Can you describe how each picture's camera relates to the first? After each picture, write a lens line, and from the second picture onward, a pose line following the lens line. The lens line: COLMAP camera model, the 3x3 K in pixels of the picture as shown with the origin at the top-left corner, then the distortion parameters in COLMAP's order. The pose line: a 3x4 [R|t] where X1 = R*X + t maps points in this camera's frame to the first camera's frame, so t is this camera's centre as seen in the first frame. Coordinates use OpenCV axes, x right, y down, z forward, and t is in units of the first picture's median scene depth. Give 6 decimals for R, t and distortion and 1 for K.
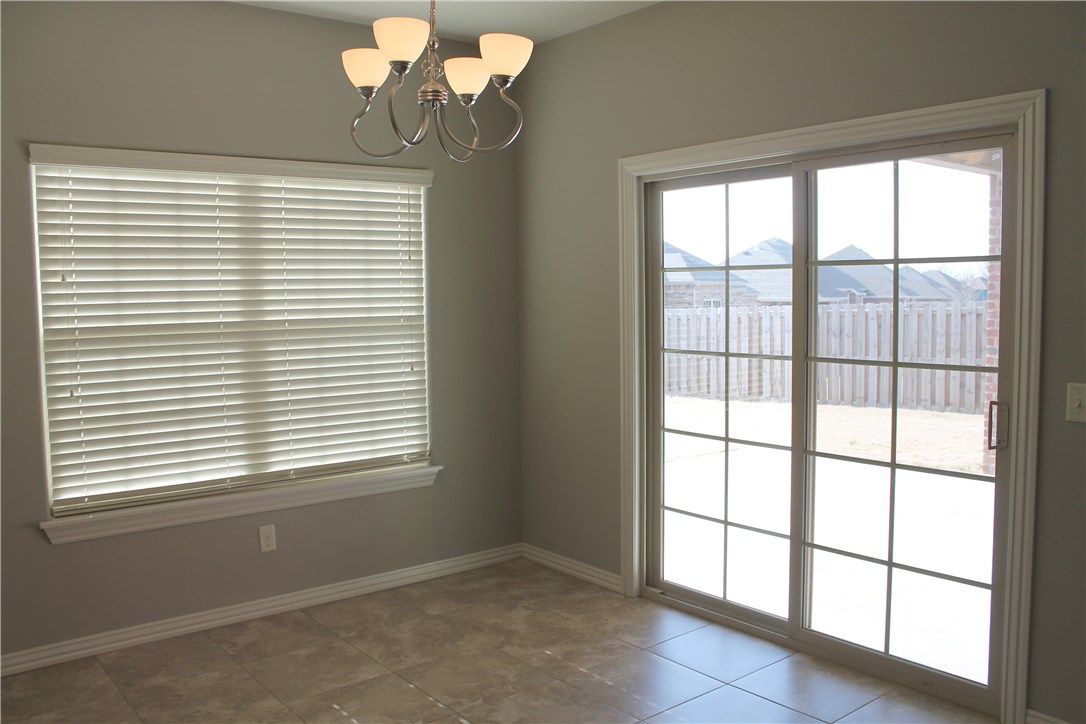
lens RADIAL K [[914.2, 0, 543.0], [0, 914.2, 362.0], [0, 0, 1]] dist [-0.163611, 0.142104]
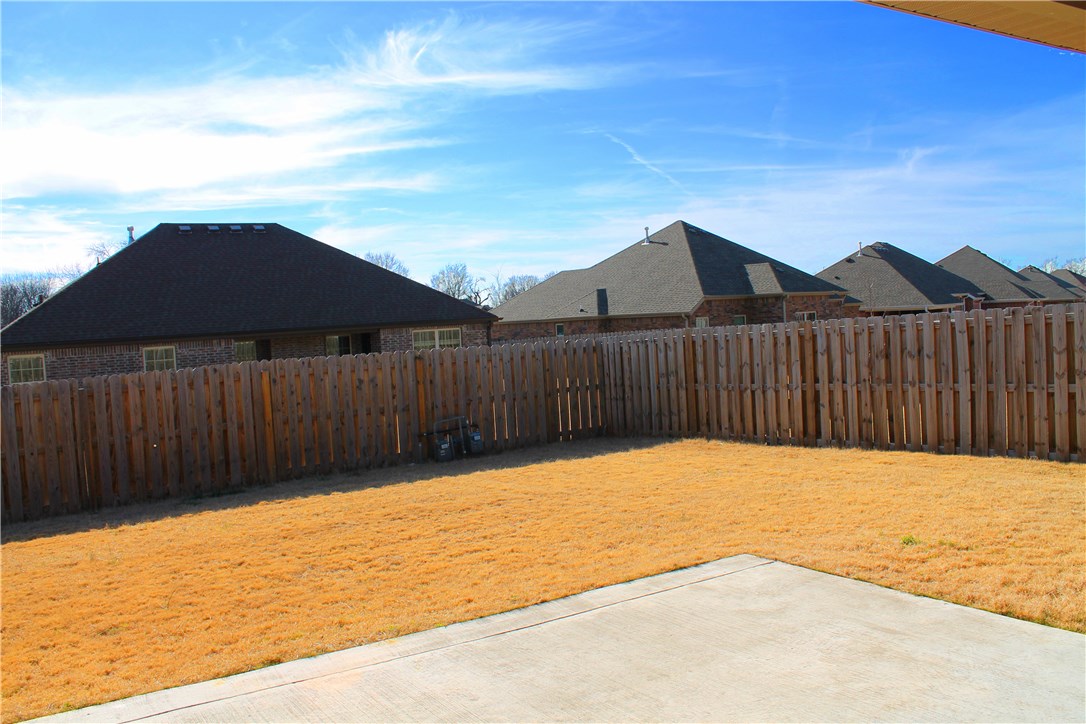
lens RADIAL K [[914.2, 0, 543.0], [0, 914.2, 362.0], [0, 0, 1]] dist [-0.163611, 0.142104]
pose [[0.991462, -0.035362, -0.125510, 0.115642], [0.032485, 0.999162, -0.024896, -0.016430], [0.126285, 0.020606, 0.991780, 0.232831]]
